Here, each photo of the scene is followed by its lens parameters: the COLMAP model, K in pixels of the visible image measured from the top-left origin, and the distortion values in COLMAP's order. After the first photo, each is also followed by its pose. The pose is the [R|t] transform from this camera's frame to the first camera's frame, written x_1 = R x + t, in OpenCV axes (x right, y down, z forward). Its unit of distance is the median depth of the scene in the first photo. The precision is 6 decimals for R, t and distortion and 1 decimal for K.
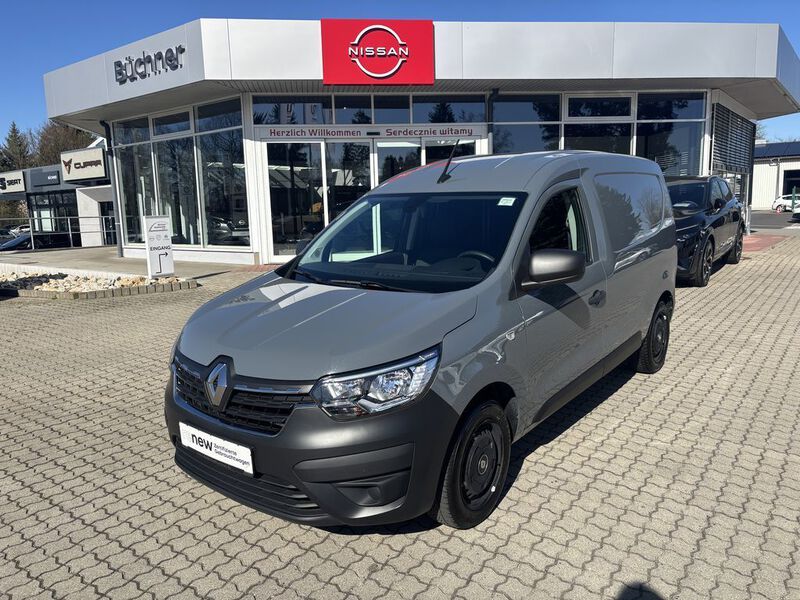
lens RADIAL K [[602.9, 0, 399.1], [0, 602.9, 301.8], [0, 0, 1]] dist [0.043268, -0.035557]
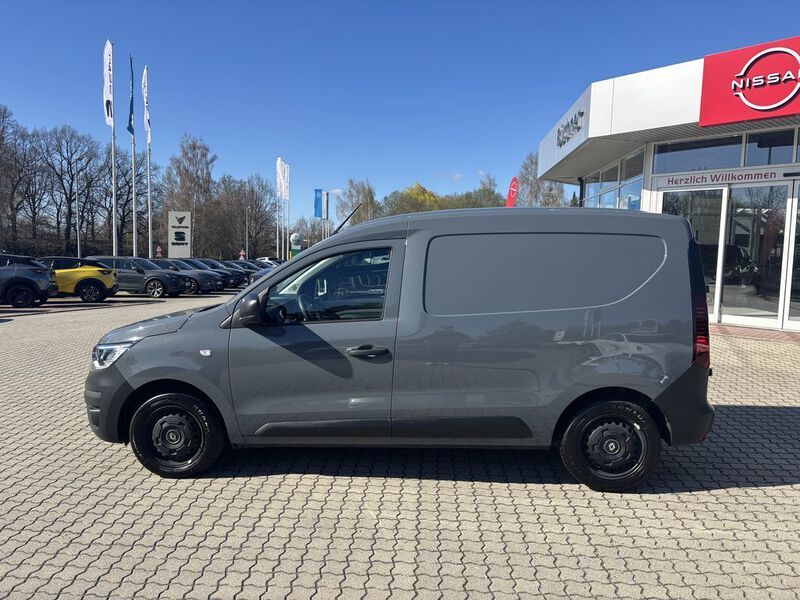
lens RADIAL K [[602.9, 0, 389.4], [0, 602.9, 301.5], [0, 0, 1]] dist [0.043268, -0.035557]
pose [[0.552533, 0.108574, -0.826389, 0.396985], [-0.169684, 0.985368, 0.016008, -0.038544], [0.816036, 0.131380, 0.562872, 0.146542]]
